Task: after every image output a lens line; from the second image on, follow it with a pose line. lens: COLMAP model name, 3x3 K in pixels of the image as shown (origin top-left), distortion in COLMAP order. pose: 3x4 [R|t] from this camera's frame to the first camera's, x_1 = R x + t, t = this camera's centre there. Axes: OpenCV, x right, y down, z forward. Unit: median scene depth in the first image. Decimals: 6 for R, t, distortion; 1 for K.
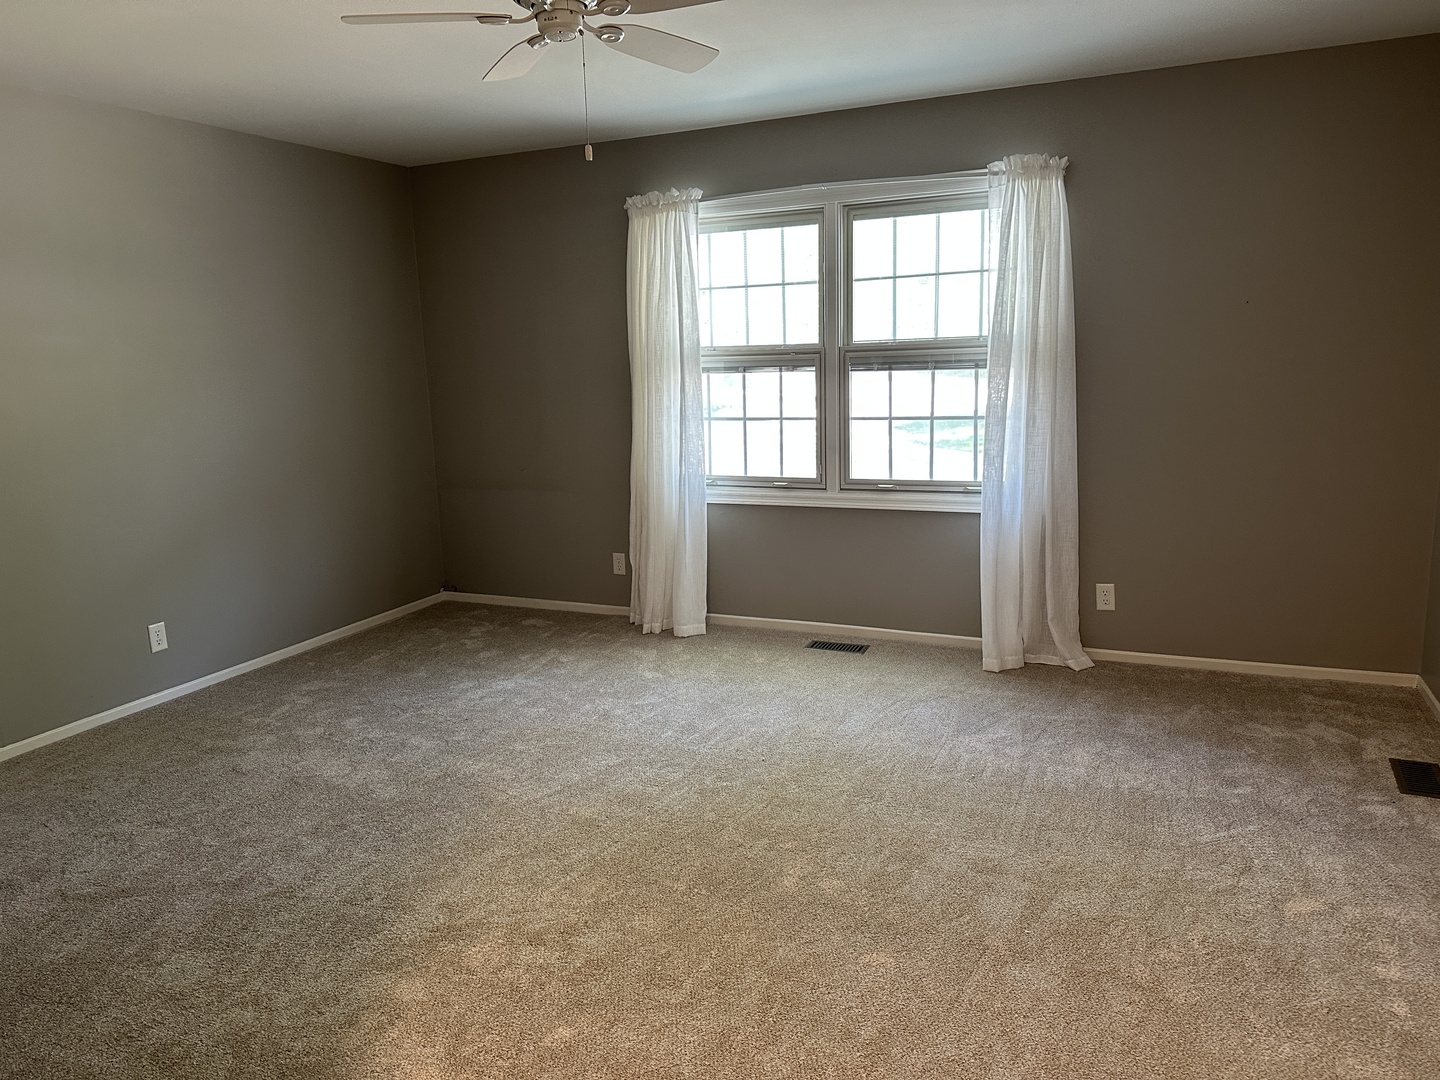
lens RADIAL K [[1026.3, 0, 696.4], [0, 1026.3, 537.9], [0, 0, 1]] dist [0.134824, -0.188108]
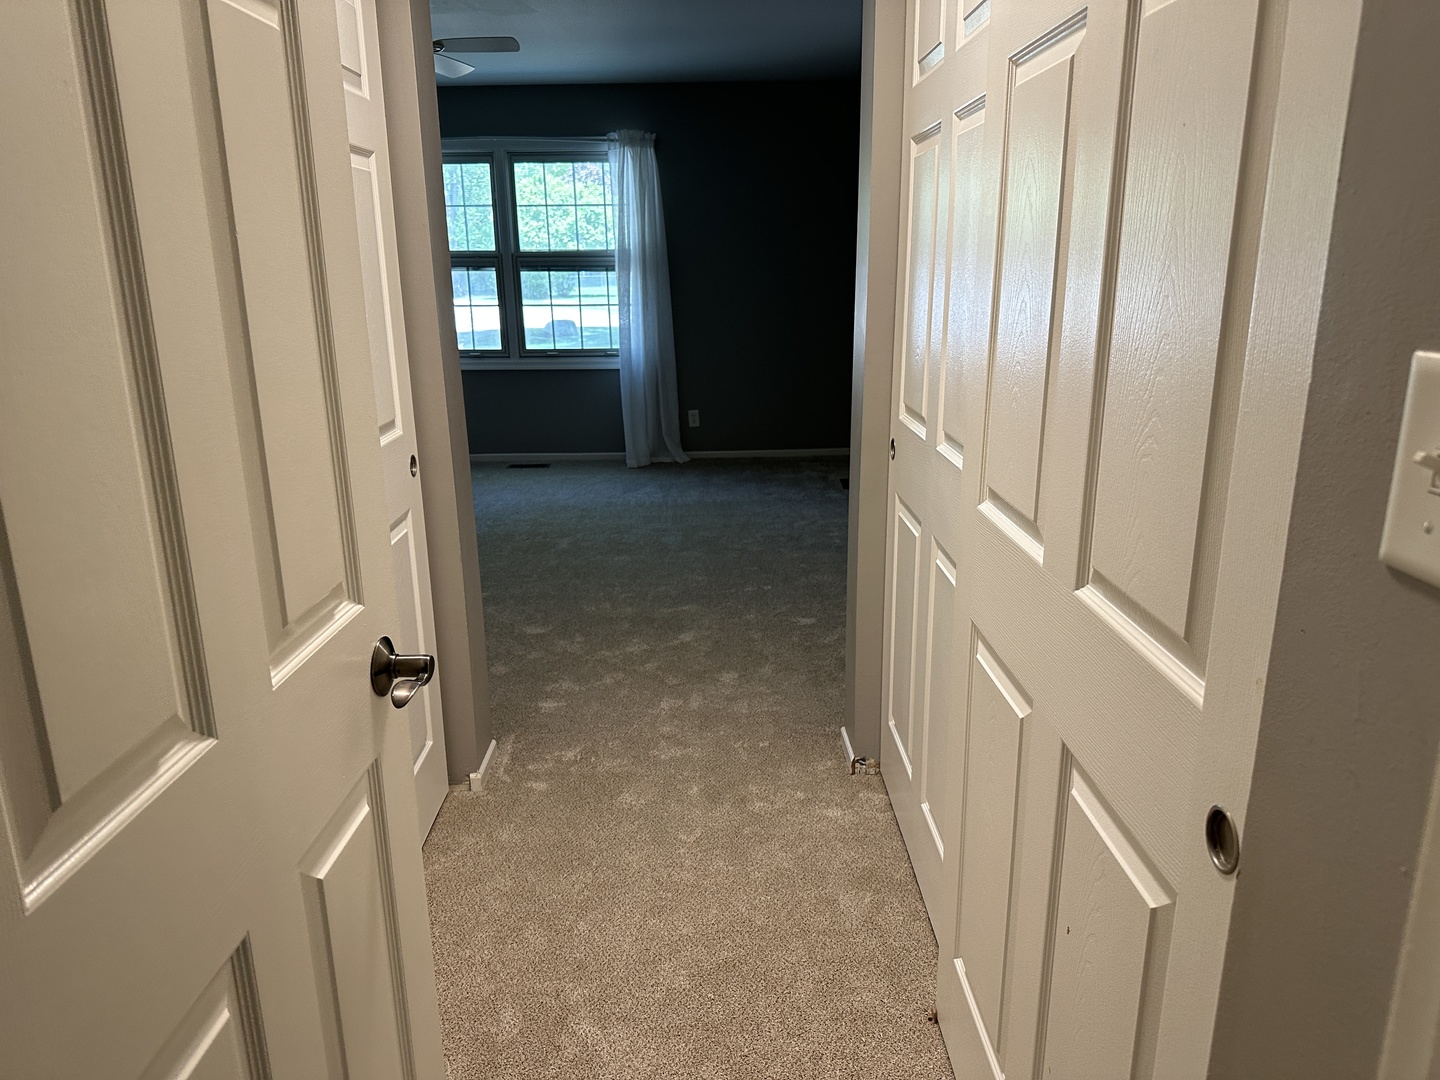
lens RADIAL K [[1026.3, 0, 696.4], [0, 1026.3, 537.9], [0, 0, 1]] dist [0.134824, -0.188108]
pose [[0.912596, -0.089818, 0.398875, -0.257526], [0.060652, 0.994518, 0.085176, 0.106224], [-0.404339, -0.053539, 0.913041, -0.466493]]
